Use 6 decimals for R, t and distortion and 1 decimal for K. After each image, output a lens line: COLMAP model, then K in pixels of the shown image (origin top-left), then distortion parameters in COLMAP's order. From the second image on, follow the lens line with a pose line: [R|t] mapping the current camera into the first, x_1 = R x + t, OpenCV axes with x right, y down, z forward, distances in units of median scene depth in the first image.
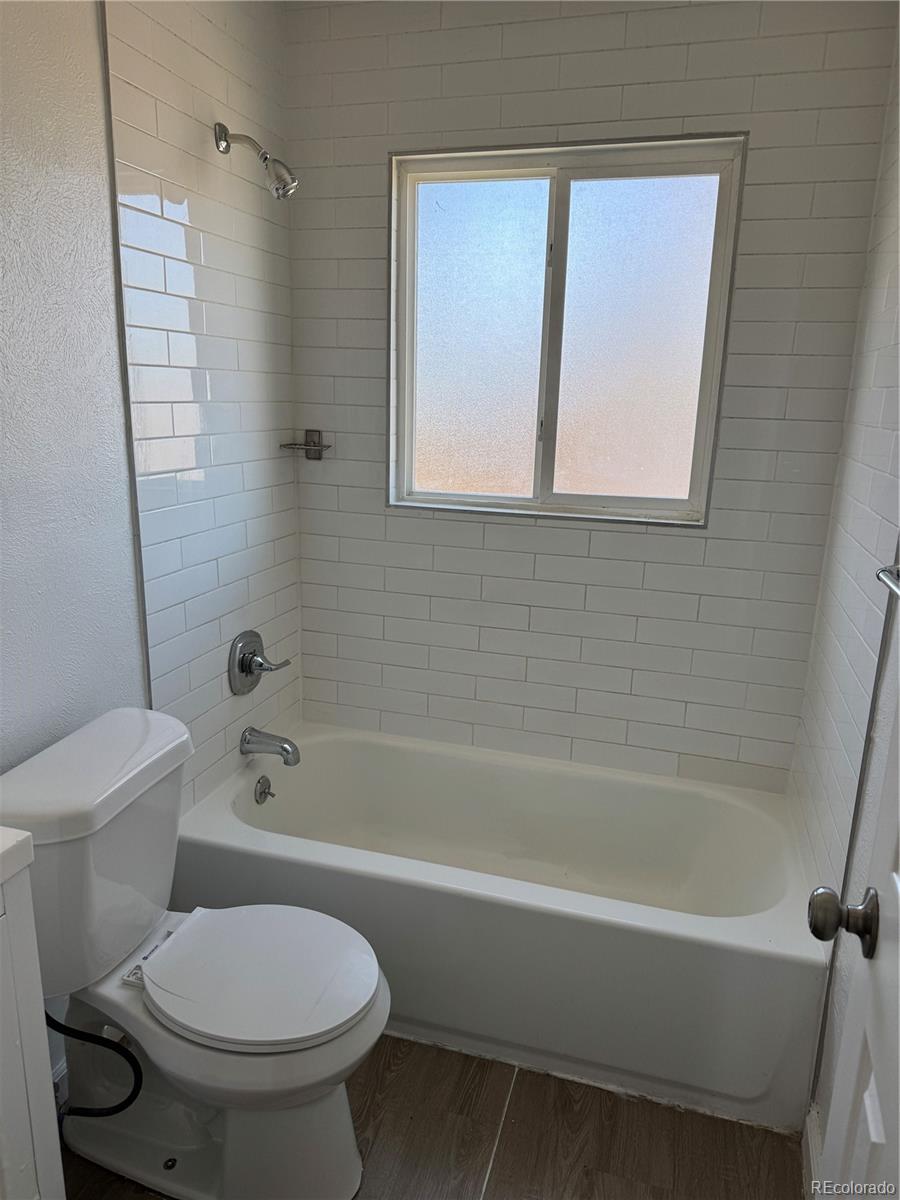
lens RADIAL K [[827.7, 0, 450.0], [0, 827.7, 600.0], [0, 0, 1]] dist [0.004438, -0.087958]
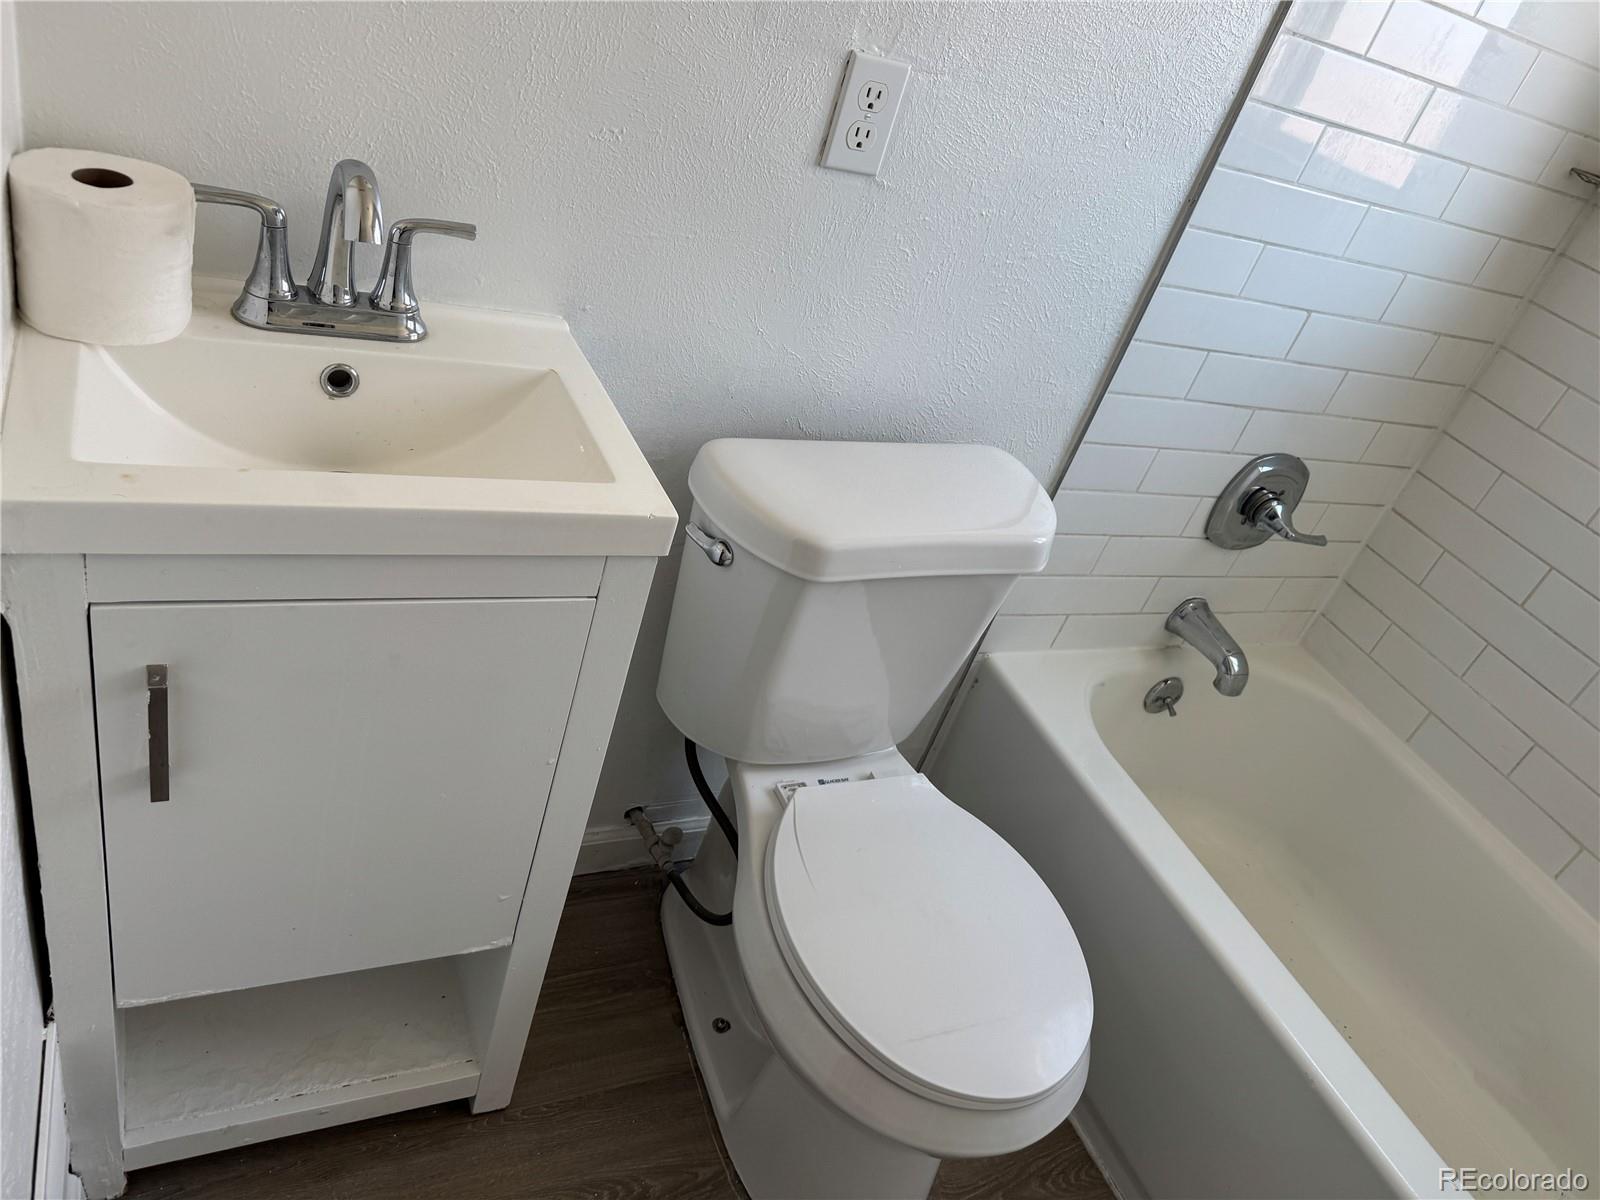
lens RADIAL K [[1114.7, 0, 800.0], [0, 1114.7, 600.0], [0, 0, 1]] dist [0.012854, -0.029036]
pose [[0.610840, 0.561291, -0.558414, 0.032835], [-0.437965, 0.827097, 0.352275, -0.003177], [0.659591, 0.029382, 0.751050, 0.205787]]
